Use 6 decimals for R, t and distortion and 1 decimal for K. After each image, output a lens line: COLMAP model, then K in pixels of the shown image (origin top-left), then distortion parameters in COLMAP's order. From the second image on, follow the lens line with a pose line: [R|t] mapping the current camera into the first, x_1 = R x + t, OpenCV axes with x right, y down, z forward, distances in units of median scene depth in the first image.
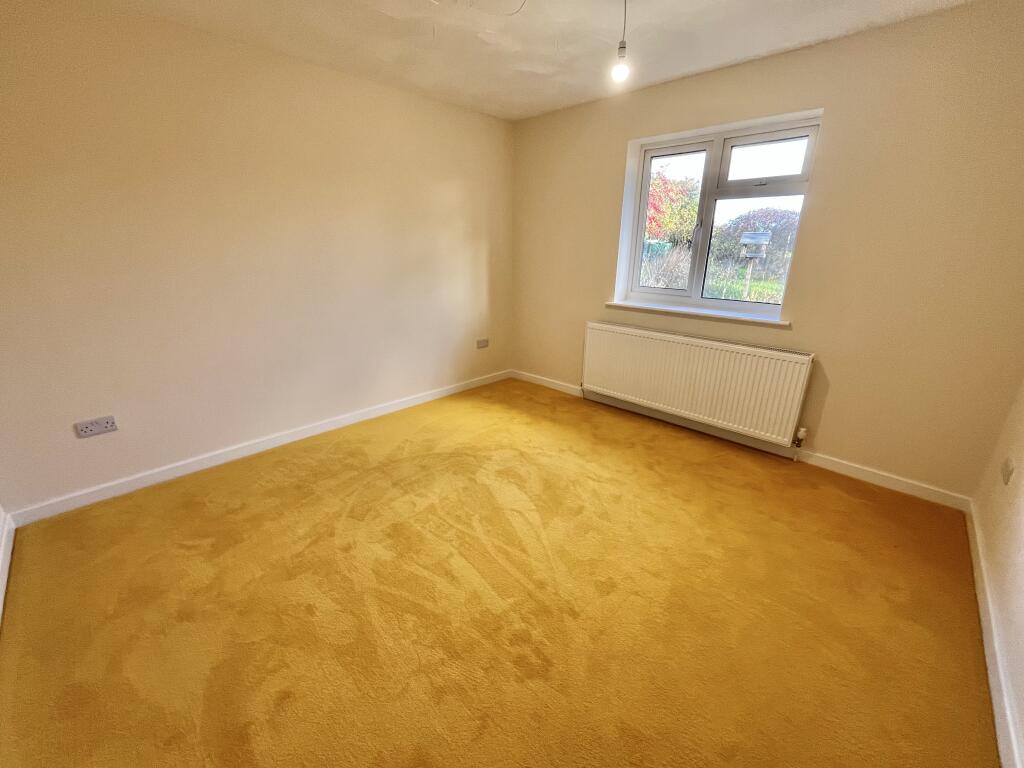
lens RADIAL K [[419.1, 0, 512.0], [0, 419.1, 384.0], [0, 0, 1]] dist [-0.000260, -0.000101]
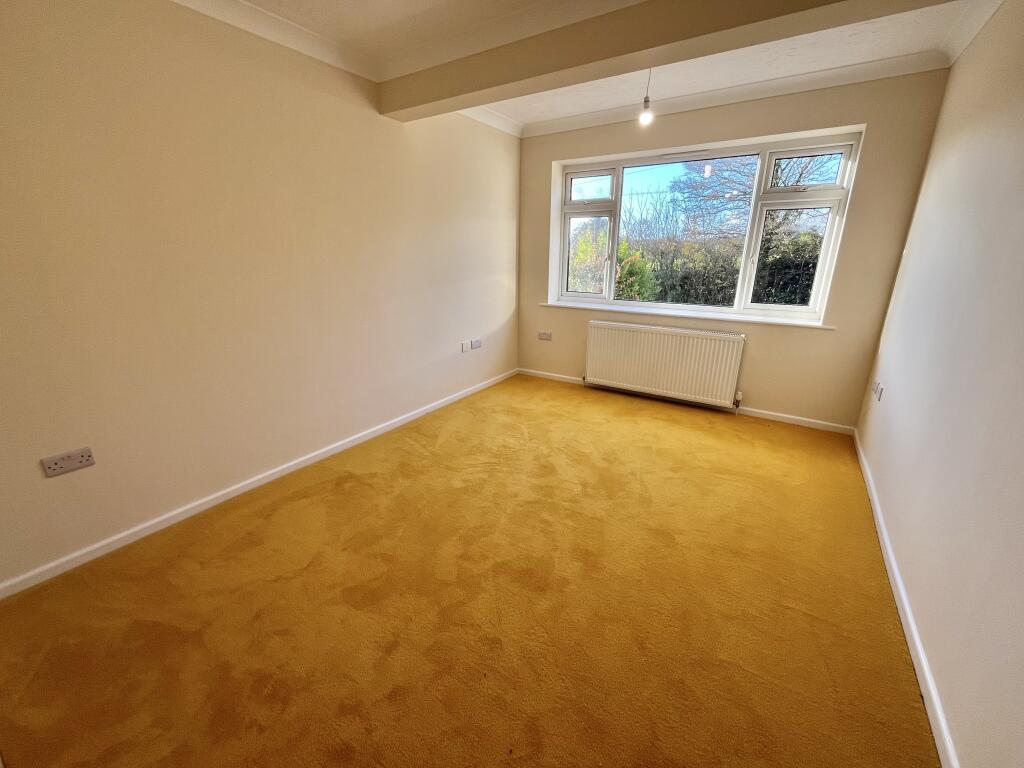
lens RADIAL K [[419.1, 0, 512.0], [0, 419.1, 384.0], [0, 0, 1]] dist [-0.000260, -0.000101]
pose [[0.956425, -0.080824, 0.280568, -0.359085], [0.085110, 0.996367, -0.003102, 0.023271], [-0.279298, 0.026846, 0.959829, -0.065509]]
